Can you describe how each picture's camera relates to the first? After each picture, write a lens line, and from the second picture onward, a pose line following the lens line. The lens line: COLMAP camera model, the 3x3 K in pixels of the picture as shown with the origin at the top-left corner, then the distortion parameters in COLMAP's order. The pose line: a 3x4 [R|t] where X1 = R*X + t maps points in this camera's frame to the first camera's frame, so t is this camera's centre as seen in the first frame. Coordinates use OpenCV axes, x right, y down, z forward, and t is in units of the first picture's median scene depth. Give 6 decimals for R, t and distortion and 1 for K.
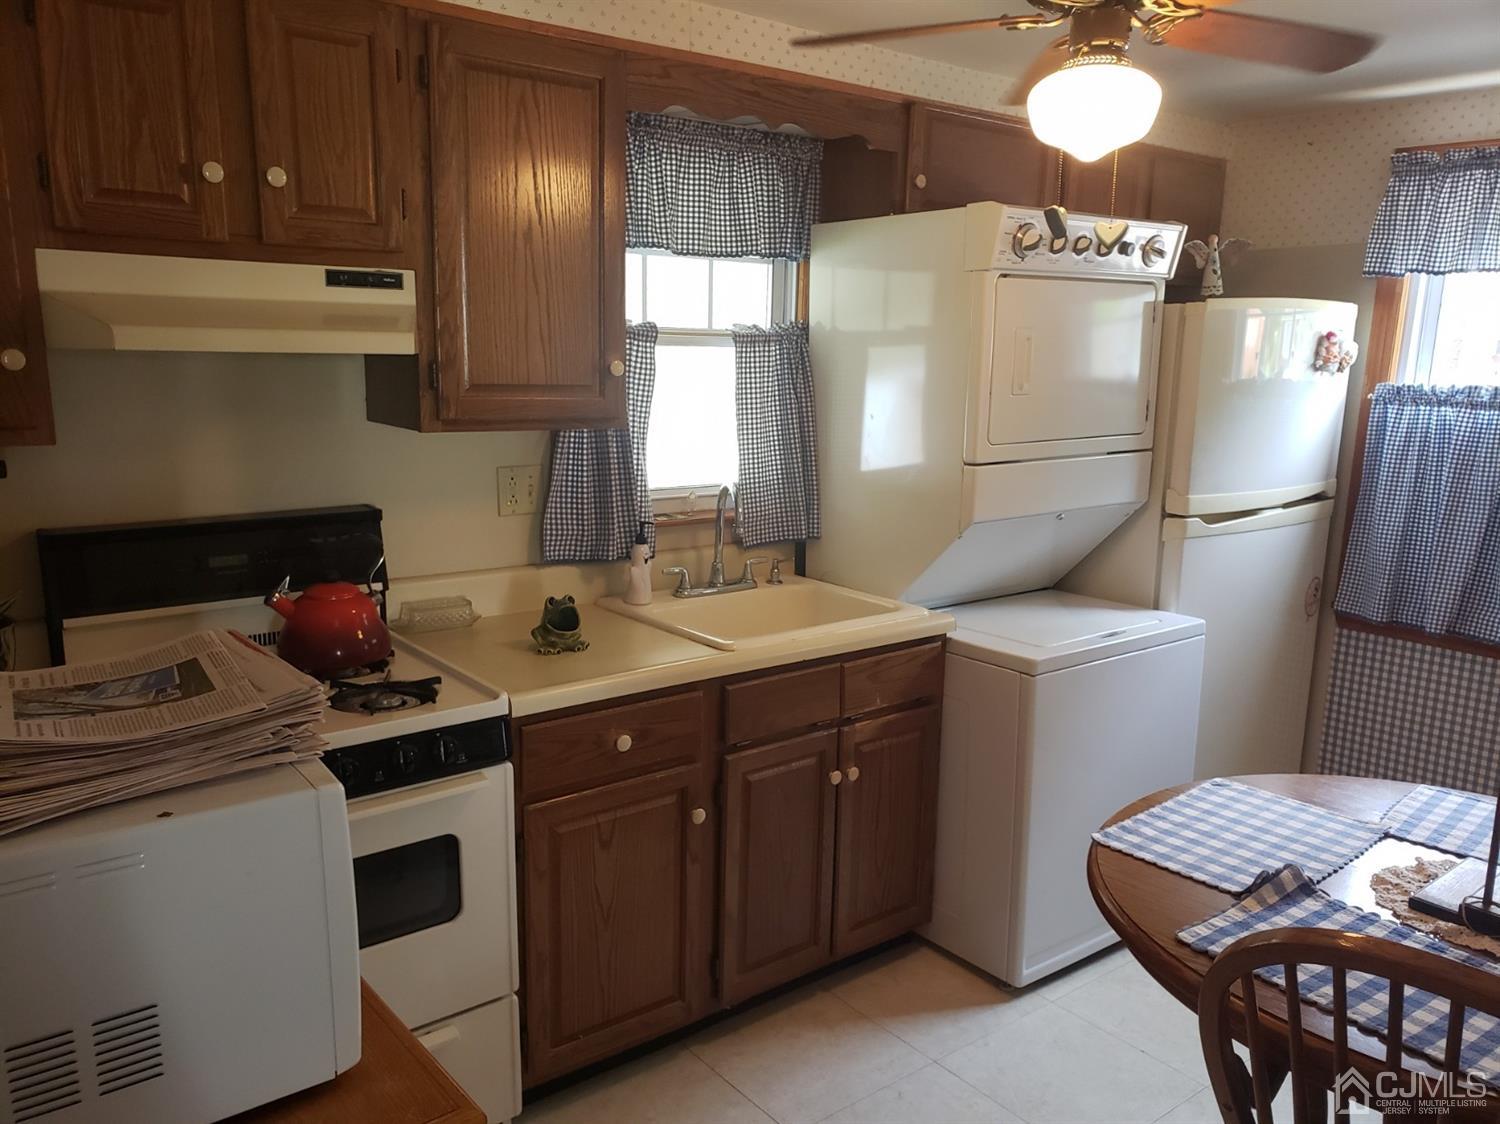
lens RADIAL K [[1161.4, 0, 750.0], [0, 1161.4, 562.0], [0, 0, 1]] dist [-0.004724, -0.002358]
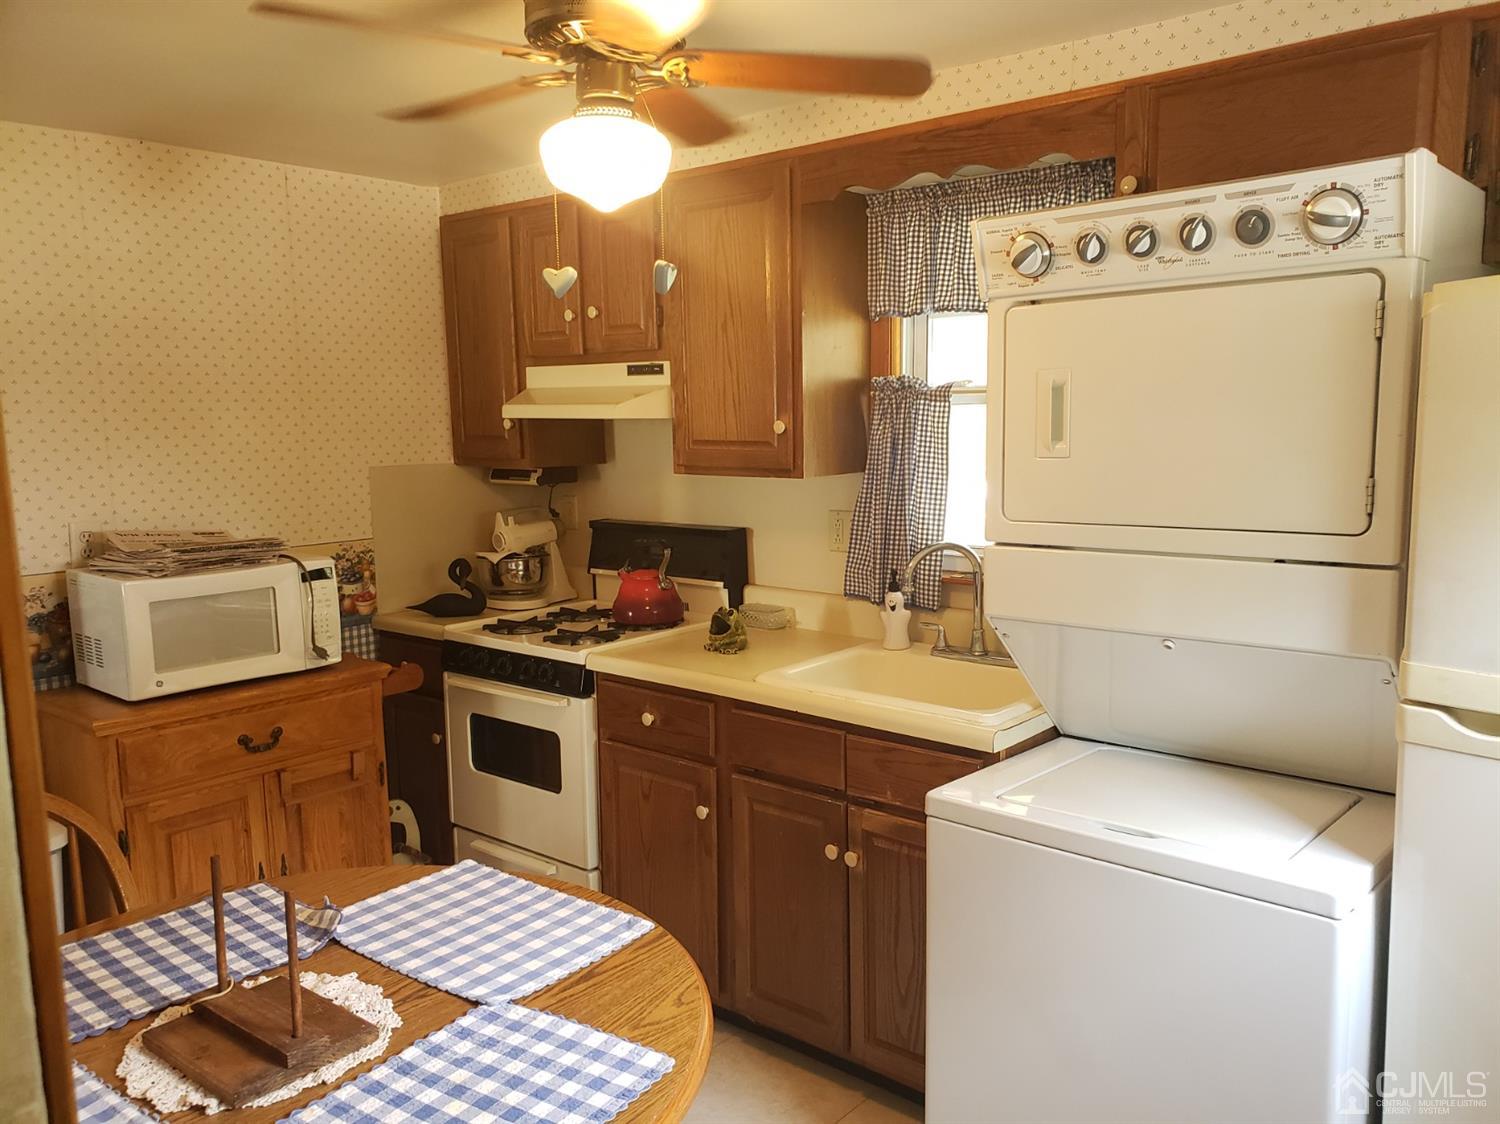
lens RADIAL K [[1129.7, 0, 750.0], [0, 1129.7, 562.0], [0, 0, 1]] dist [0.116975, -0.177998]
pose [[0.189273, 0.105213, -0.976271, 1.127439], [-0.162843, 0.983839, 0.074457, -0.126493], [0.968327, 0.144886, 0.203347, 0.847393]]
